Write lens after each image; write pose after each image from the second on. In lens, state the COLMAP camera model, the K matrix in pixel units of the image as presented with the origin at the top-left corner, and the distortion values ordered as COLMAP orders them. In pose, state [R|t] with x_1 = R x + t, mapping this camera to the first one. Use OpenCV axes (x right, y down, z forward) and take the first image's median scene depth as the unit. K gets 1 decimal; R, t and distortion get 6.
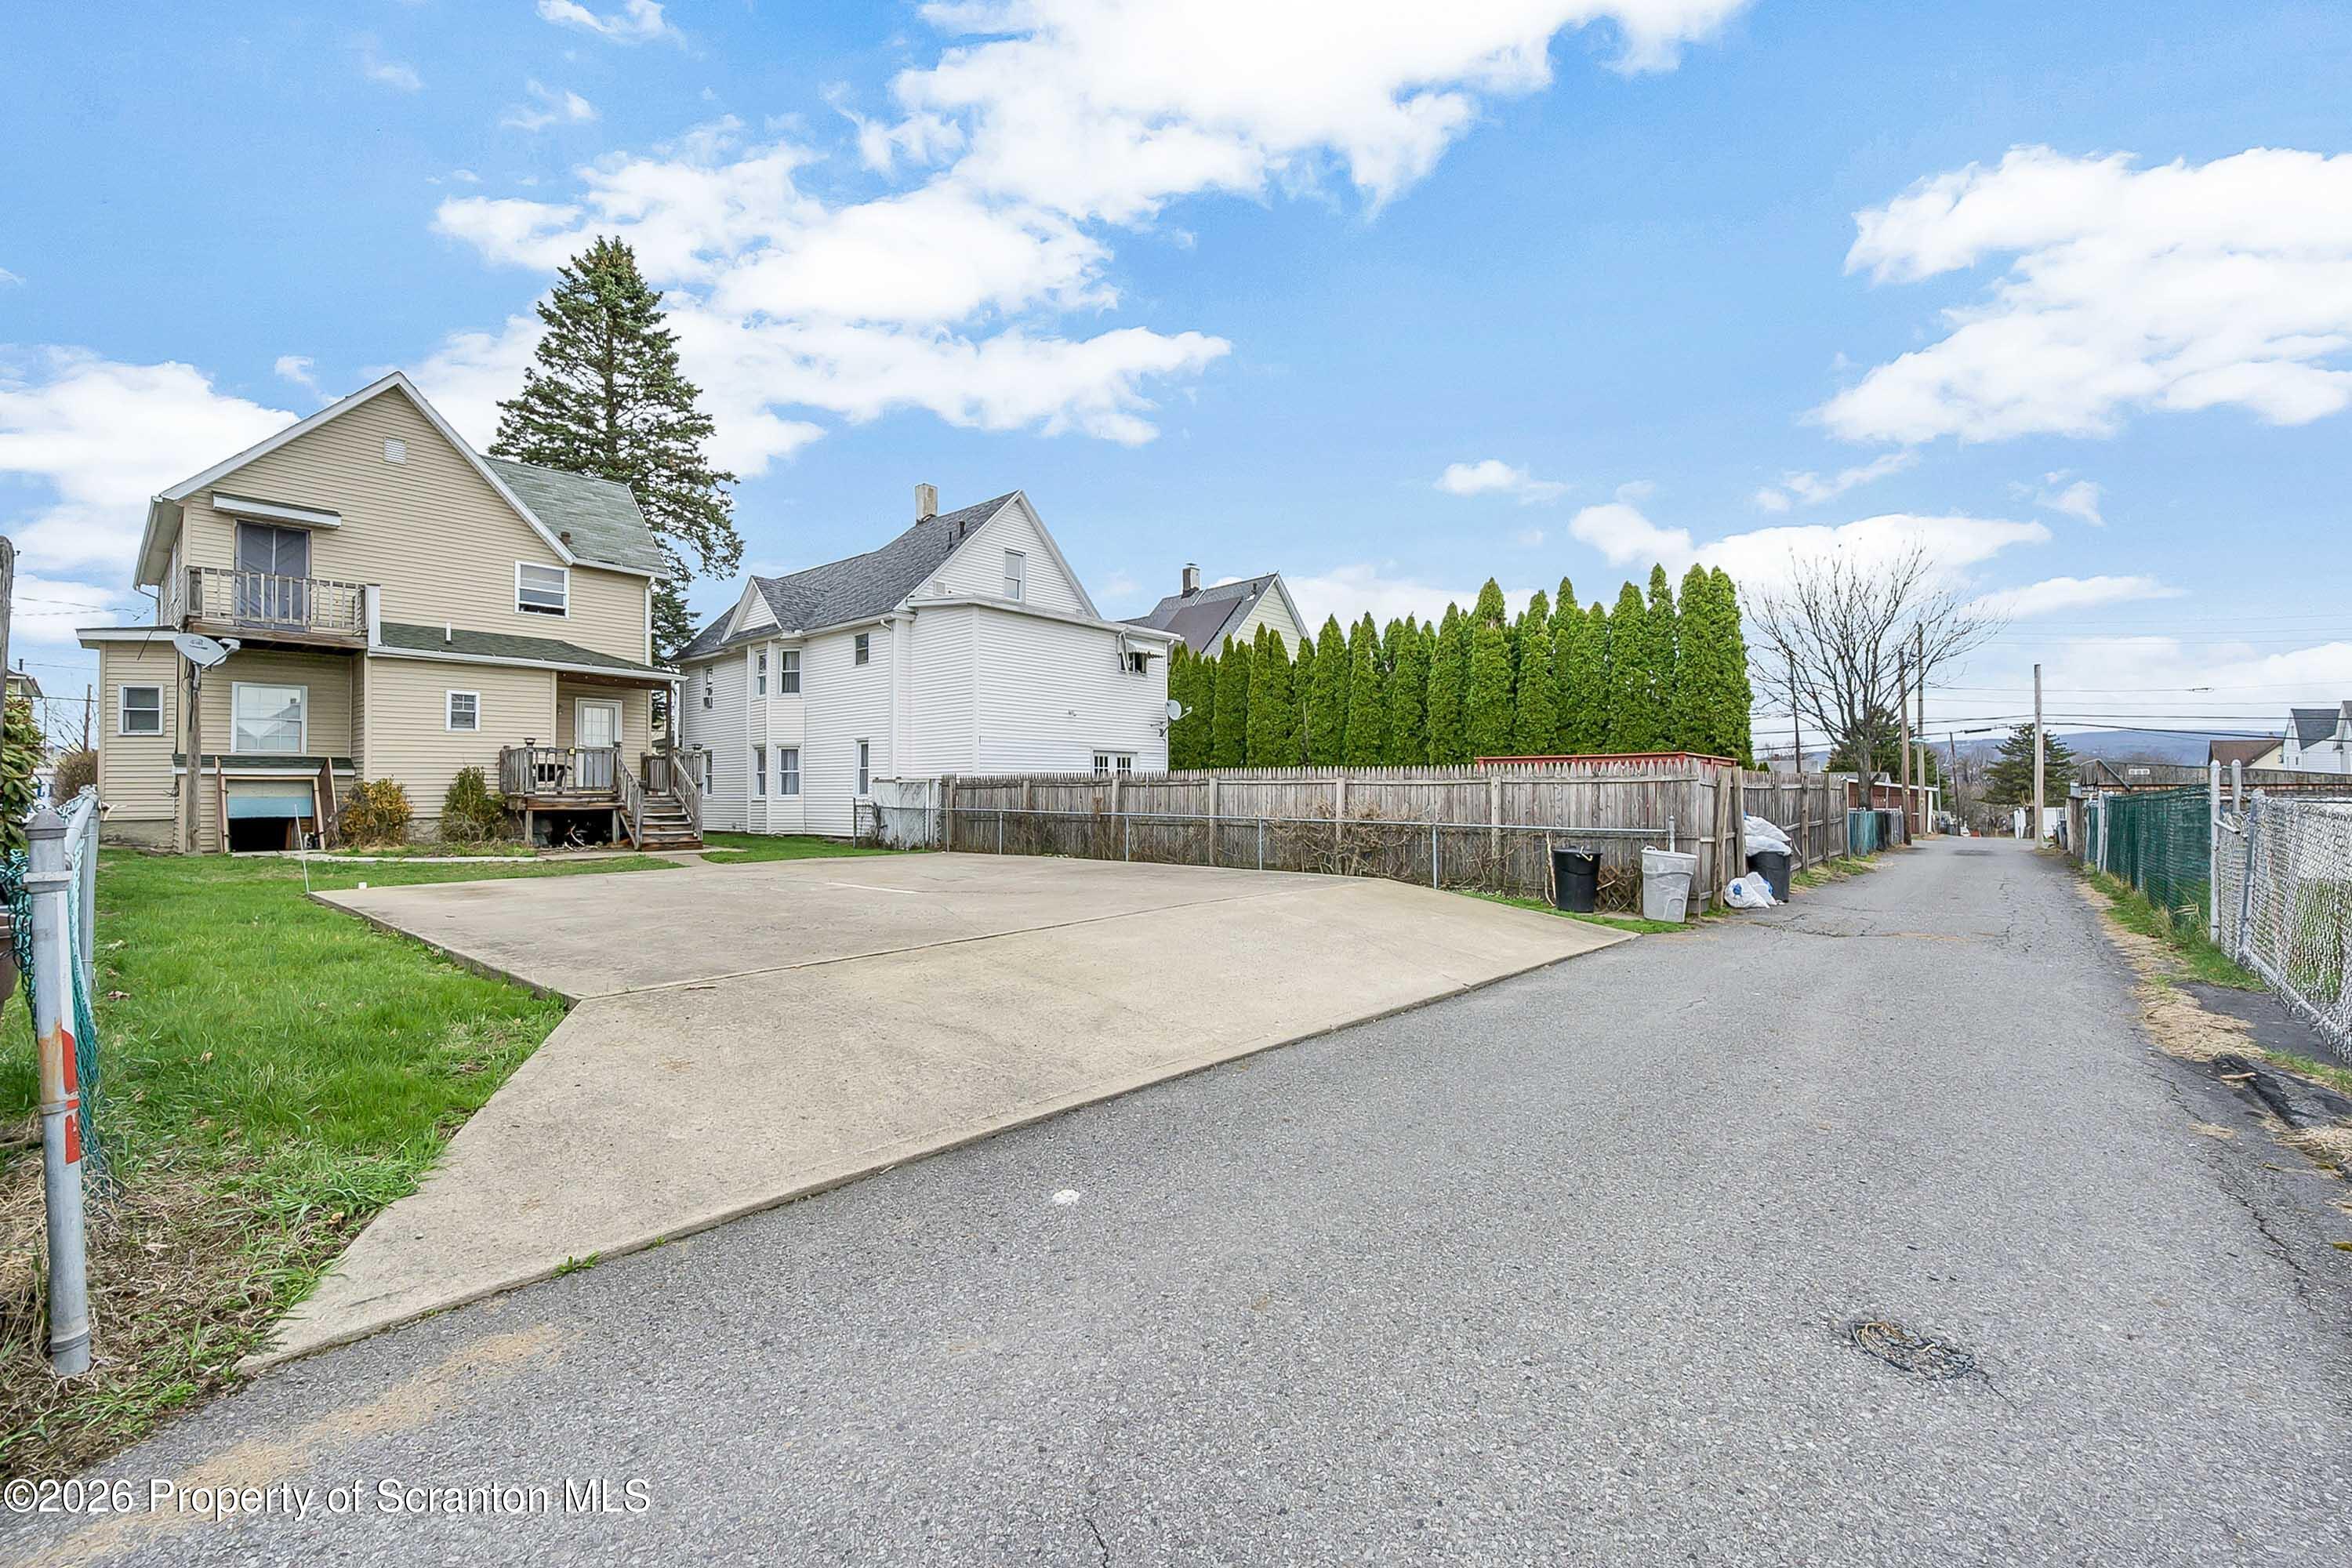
lens RADIAL K [[940.9, 0, 1181.8], [0, 940.9, 769.3], [0, 0, 1]] dist [0.000246, -0.000090]
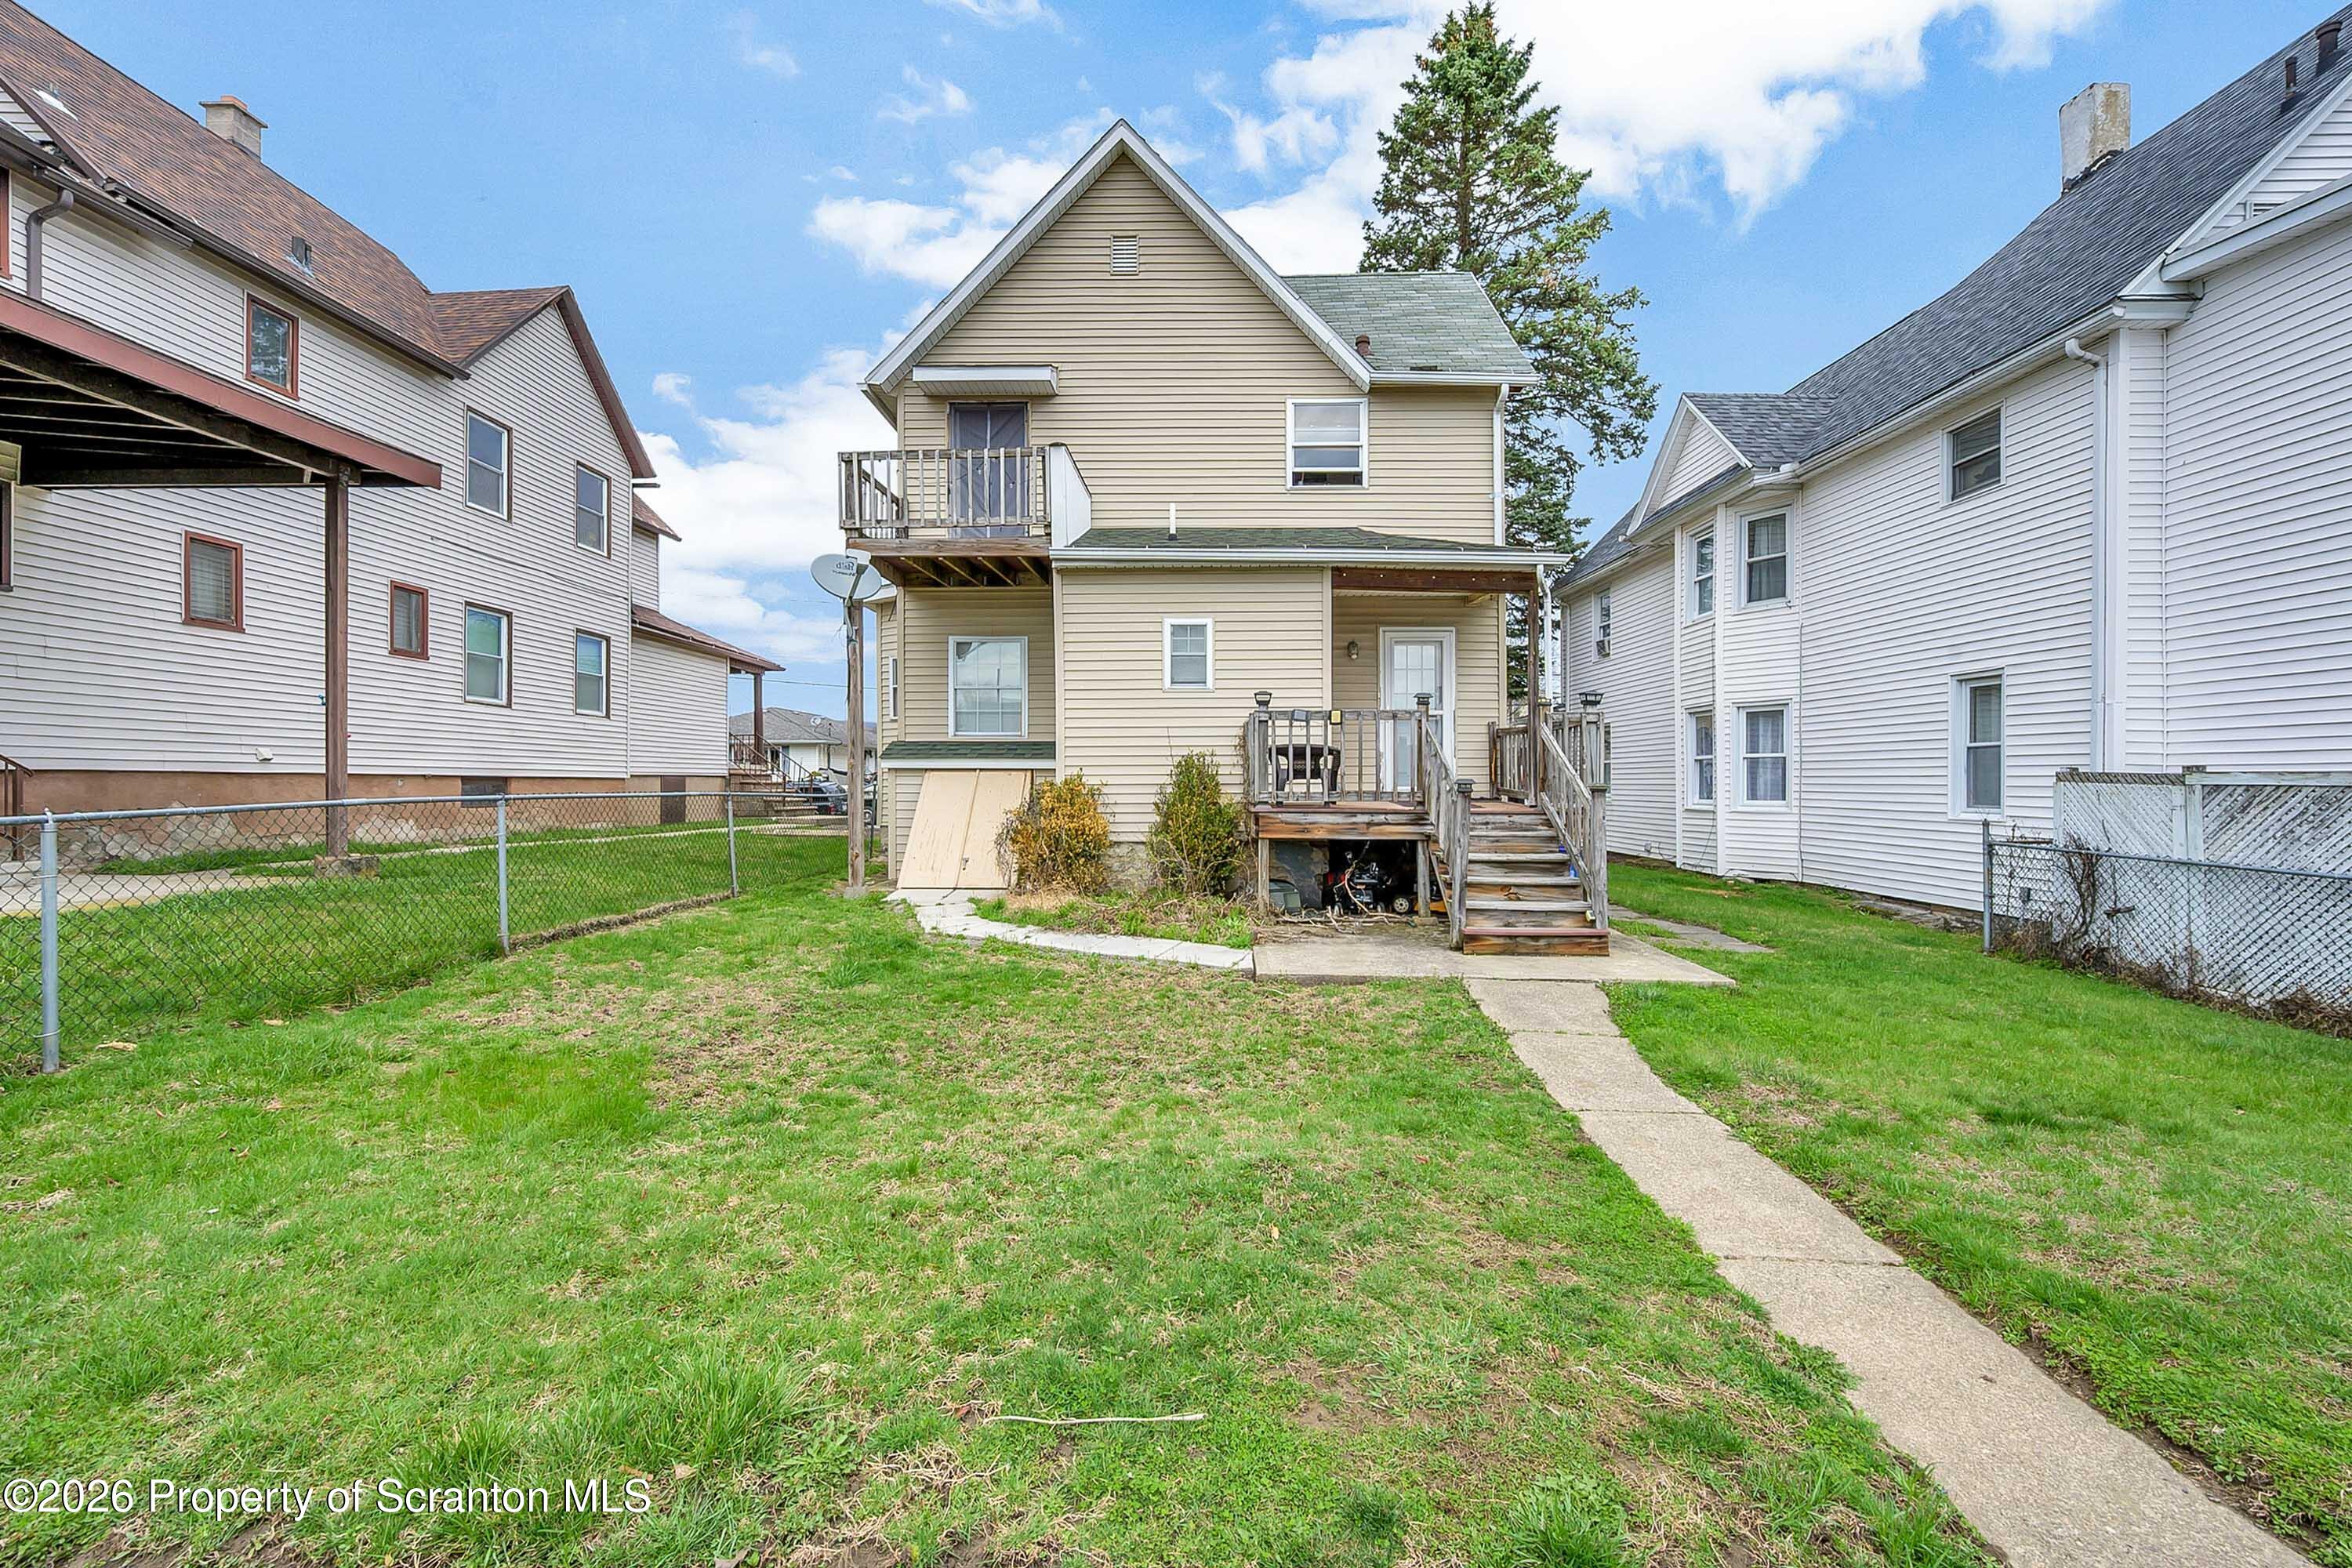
lens RADIAL K [[940.9, 0, 1181.8], [0, 940.9, 769.3], [0, 0, 1]] dist [0.000246, -0.000090]
pose [[0.636912, -0.000933, -0.770936, -0.267236], [0.012635, 0.999878, 0.009228, 0.001501], [0.770833, -0.015618, 0.636845, 0.512990]]
